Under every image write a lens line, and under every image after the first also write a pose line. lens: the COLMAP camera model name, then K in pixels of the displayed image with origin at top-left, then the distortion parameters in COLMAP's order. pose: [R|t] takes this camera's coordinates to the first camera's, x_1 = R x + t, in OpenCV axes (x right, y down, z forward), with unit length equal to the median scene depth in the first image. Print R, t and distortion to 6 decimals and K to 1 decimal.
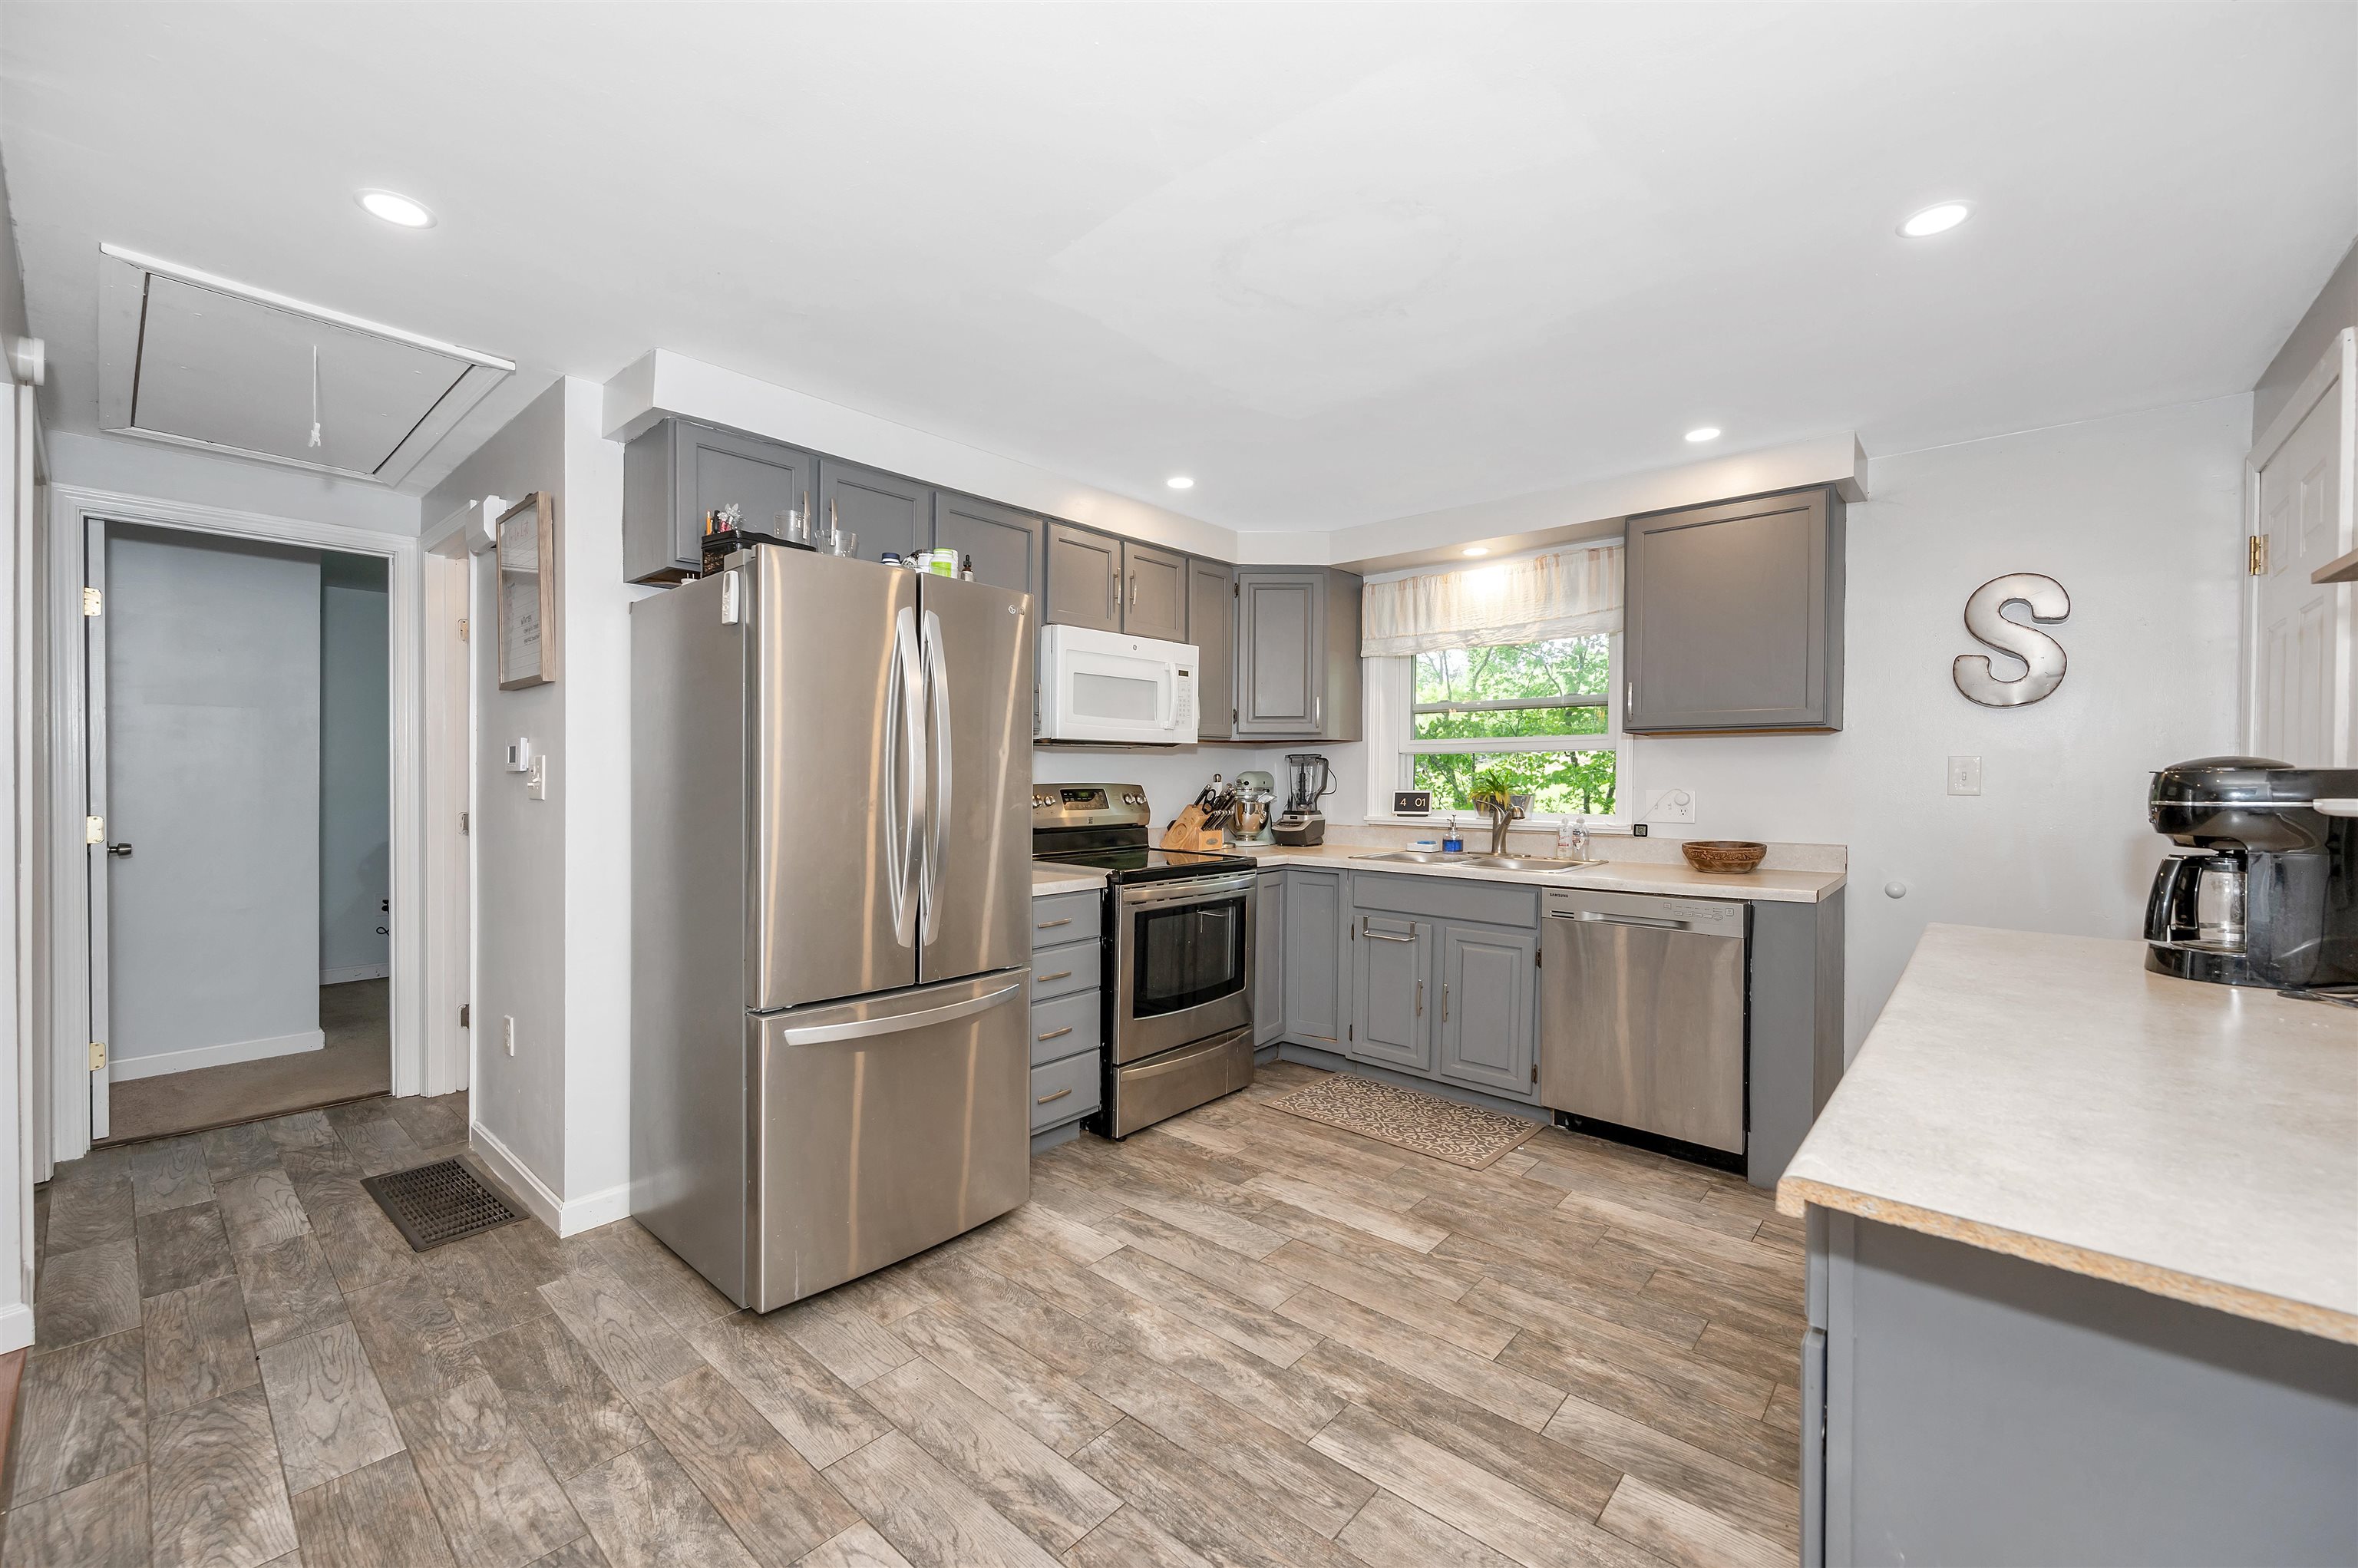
lens RADIAL K [[944.1, 0, 1163.2], [0, 944.1, 786.6], [0, 0, 1]] dist [-0.012735, 0.000015]
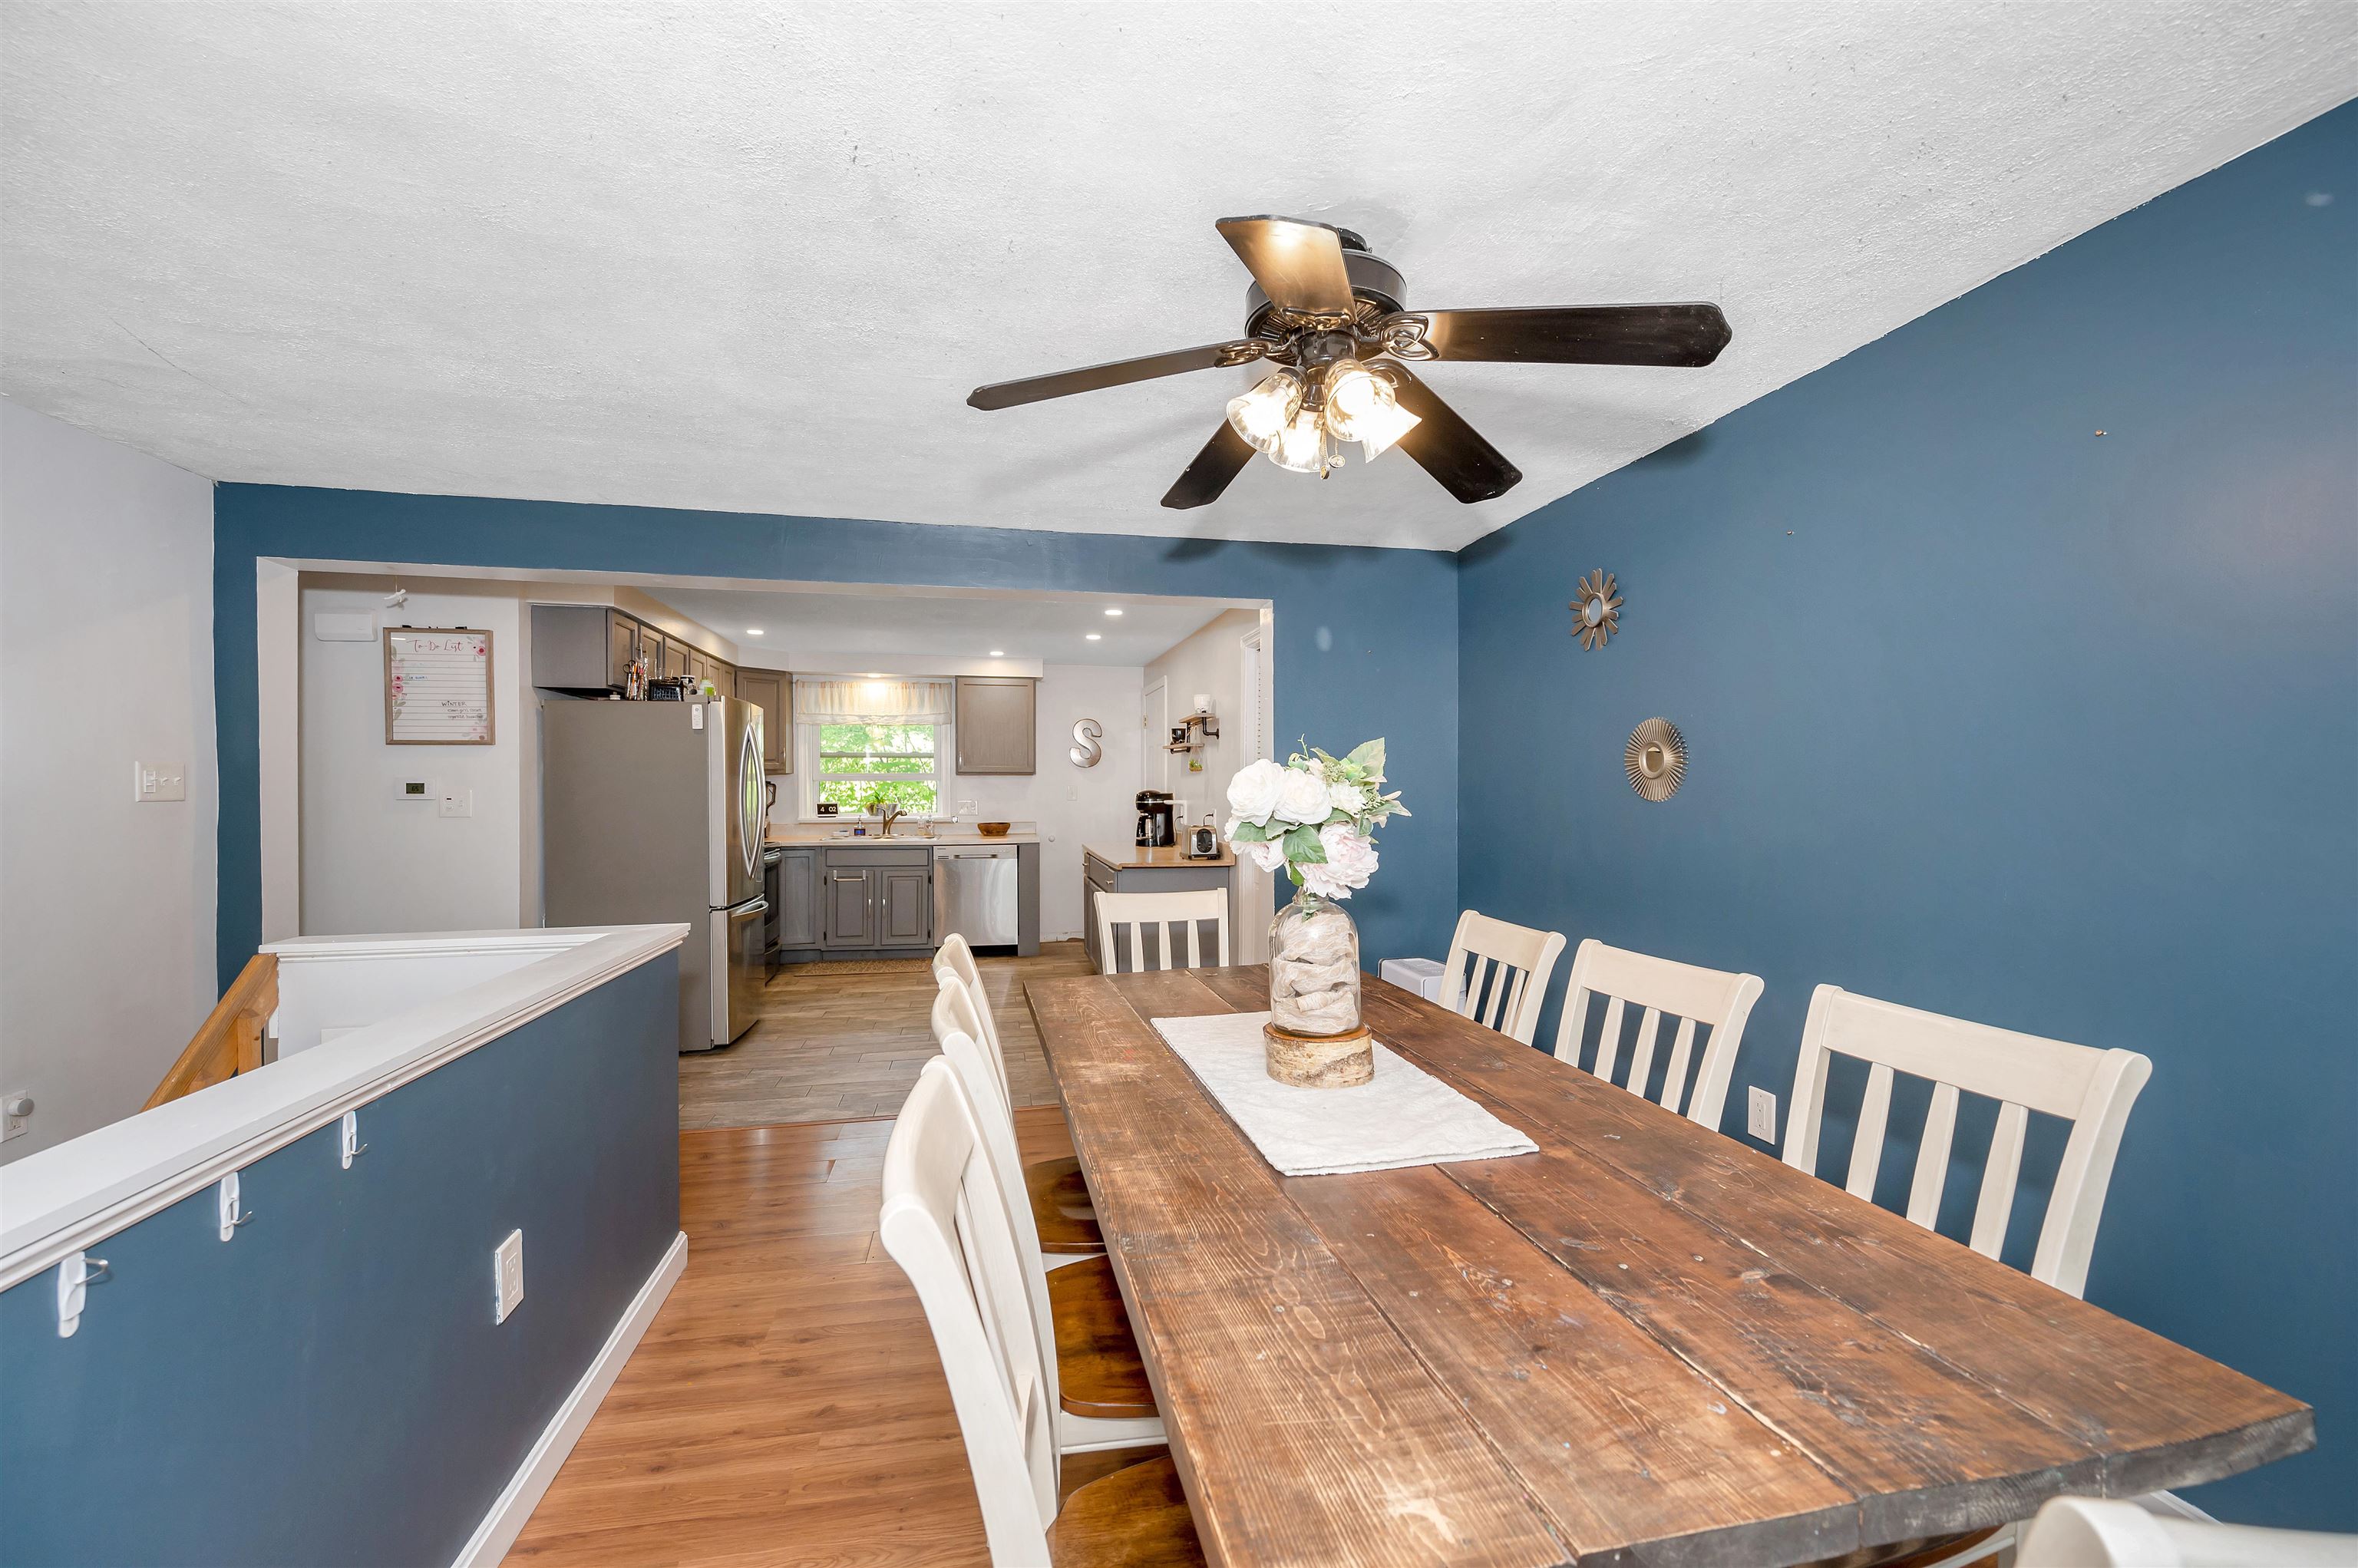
lens RADIAL K [[944.1, 0, 1163.2], [0, 944.1, 786.6], [0, 0, 1]] dist [-0.012735, 0.000015]
pose [[0.606956, -0.003207, 0.794729, -0.956312], [0.010022, 0.999943, -0.003619, -0.015959], [-0.794672, 0.010161, 0.606954, -0.706990]]
